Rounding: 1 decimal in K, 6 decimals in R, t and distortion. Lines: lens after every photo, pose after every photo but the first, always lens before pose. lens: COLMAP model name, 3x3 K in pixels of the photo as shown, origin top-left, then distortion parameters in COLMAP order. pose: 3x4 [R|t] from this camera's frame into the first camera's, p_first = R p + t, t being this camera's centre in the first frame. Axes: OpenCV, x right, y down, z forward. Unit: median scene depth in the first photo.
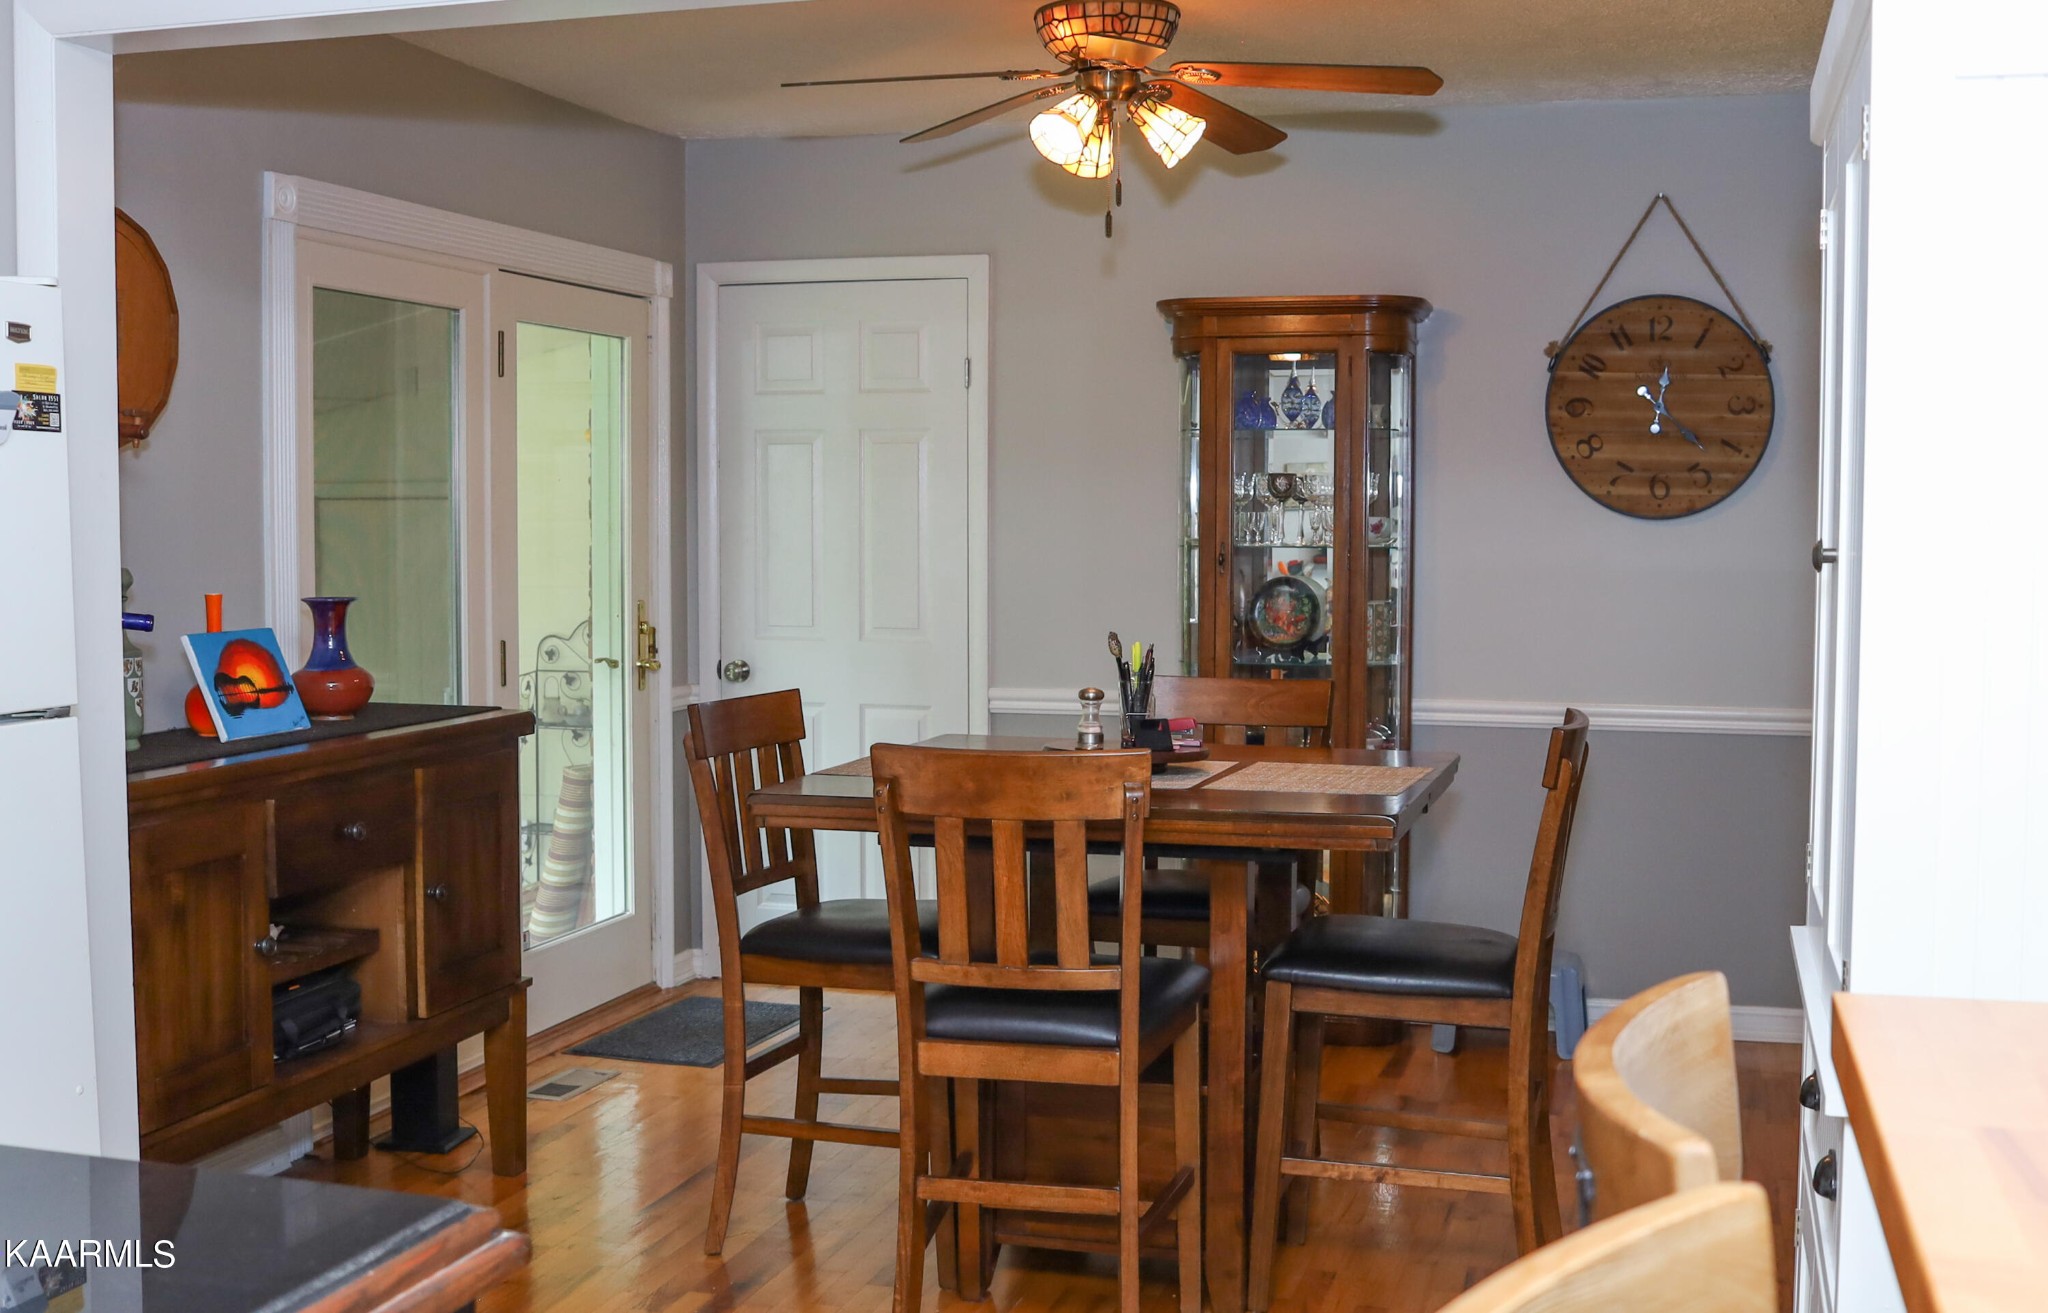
lens RADIAL K [[2292.4, 0, 1024.0], [0, 2292.4, 656.5], [0, 0, 1]] dist [-0.095192, 0.006122]
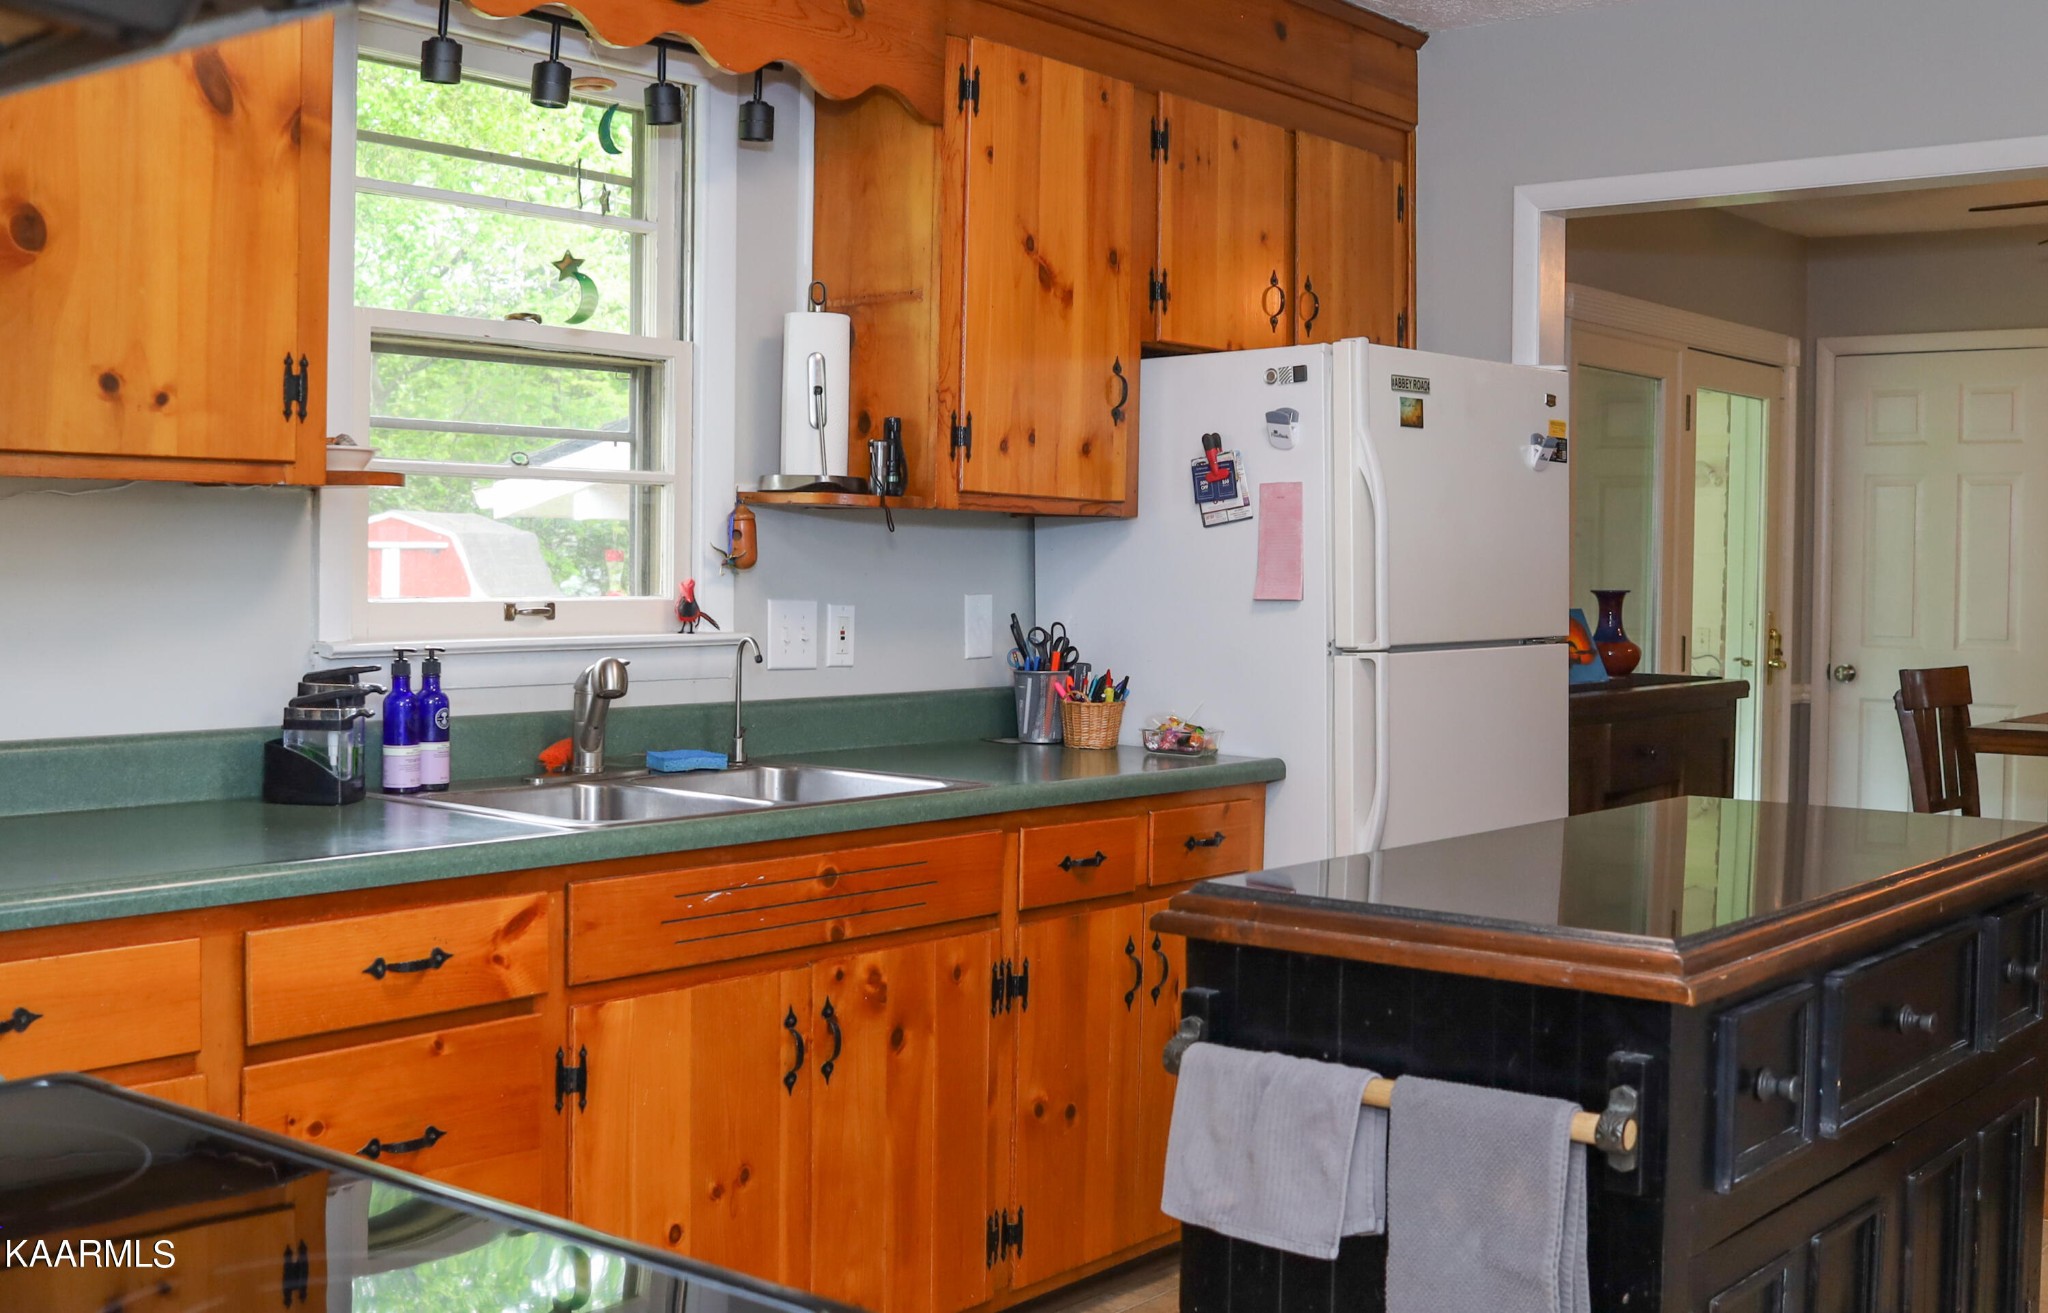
lens RADIAL K [[2292.4, 0, 1024.0], [0, 2292.4, 656.5], [0, 0, 1]] dist [-0.095192, 0.006122]
pose [[0.924539, 0.024180, -0.380318, -0.083643], [-0.033856, 0.999250, -0.018773, 0.040510], [0.379579, 0.030232, 0.924665, -0.318490]]
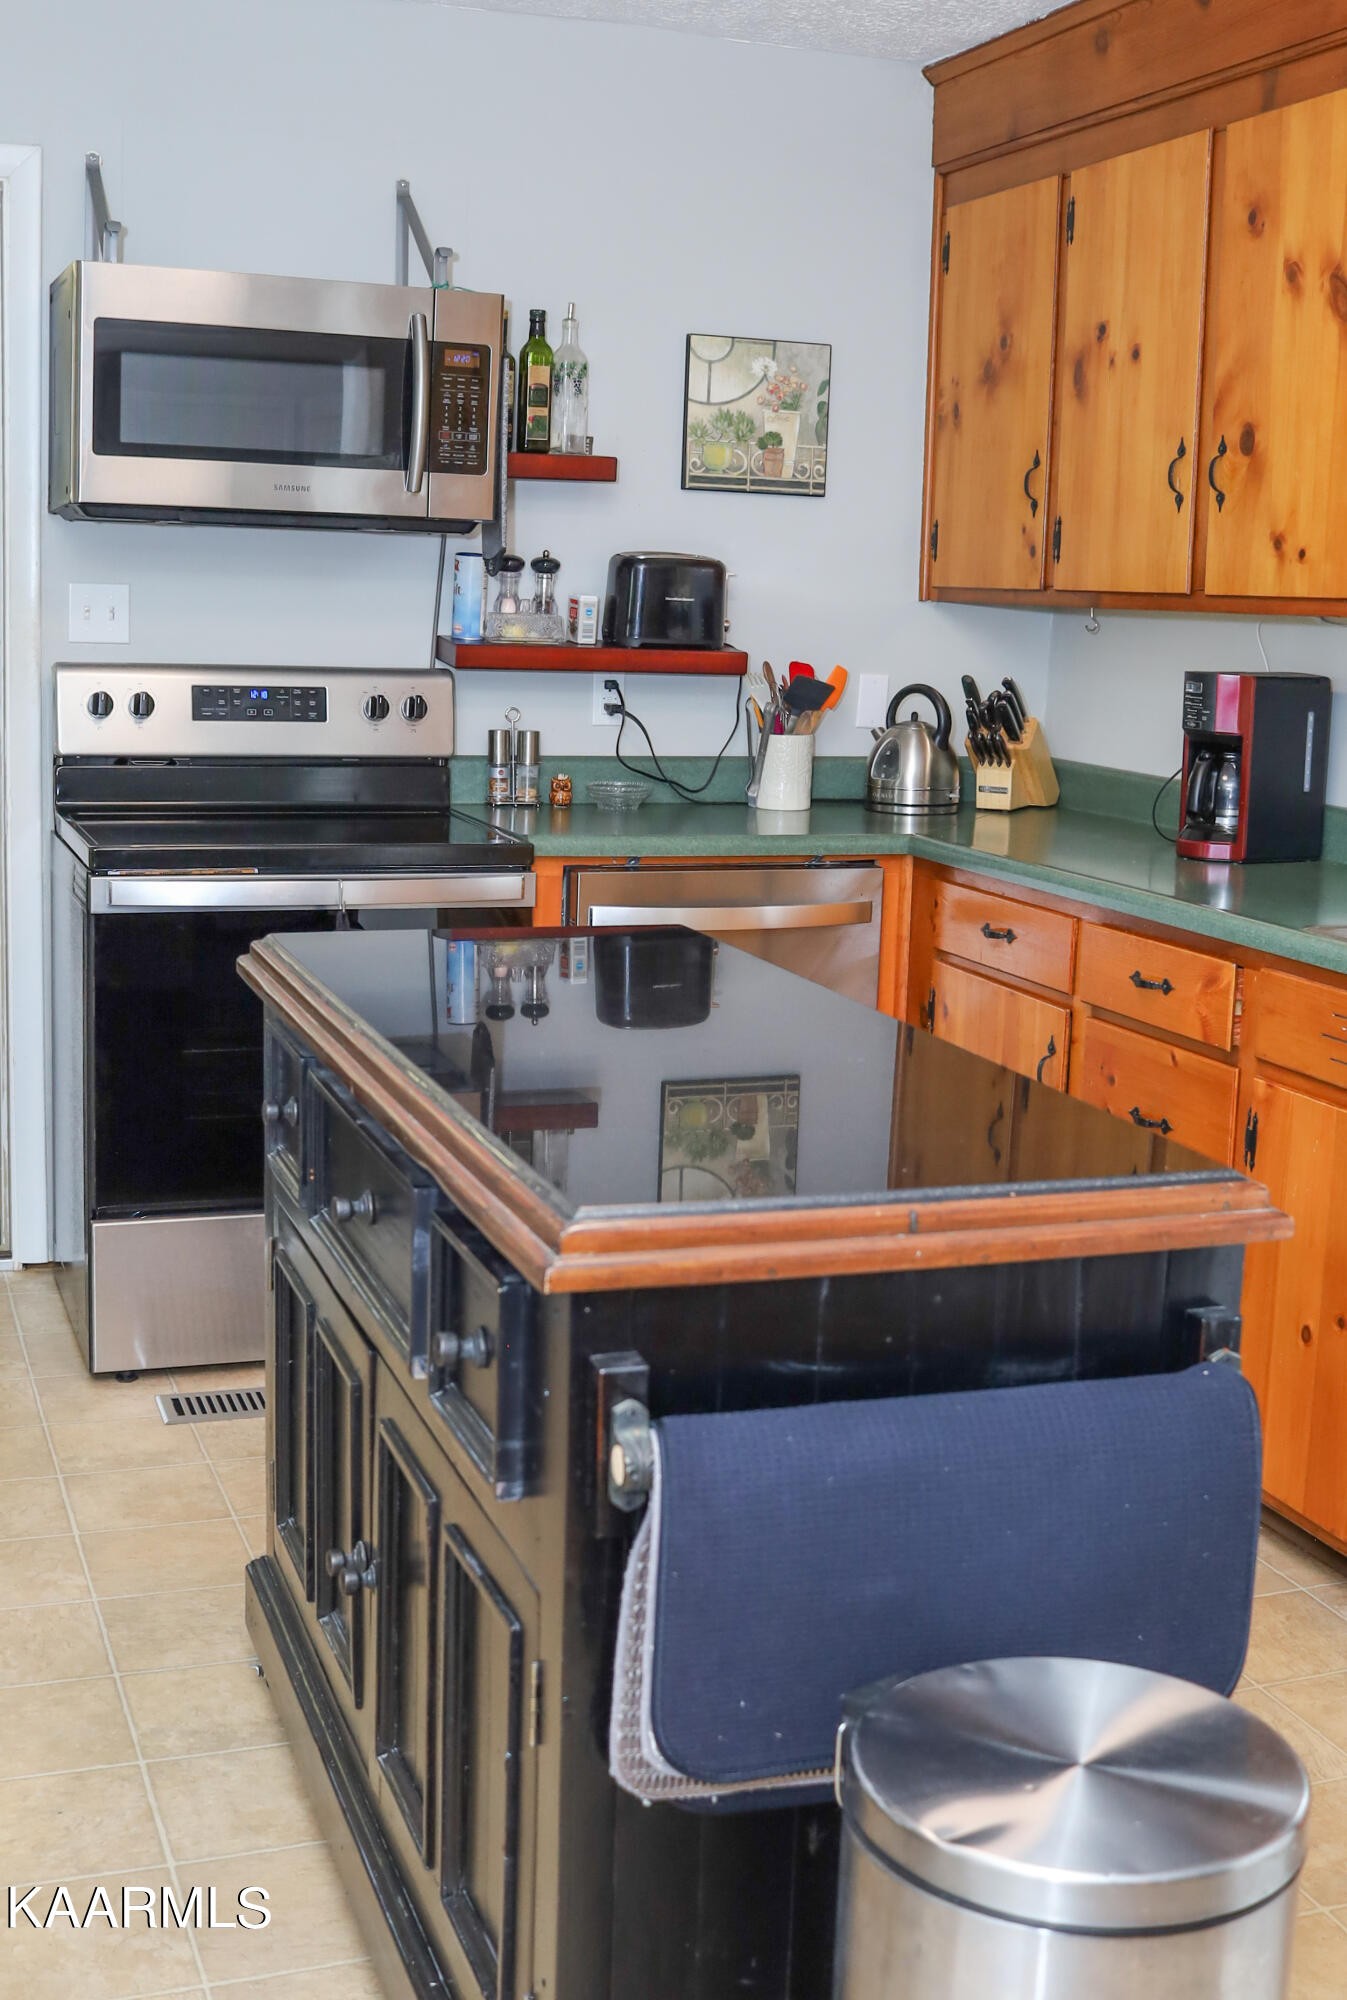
lens RADIAL K [[2311.5, 0, 700.1], [0, 2311.5, 943.8], [0, 0, 1]] dist [-0.073758, 0.026802]
pose [[-0.799563, 0.058979, -0.597679, 0.086611], [-0.077571, 0.976689, 0.200152, -0.024523], [0.595552, 0.206396, -0.776350, 0.461304]]
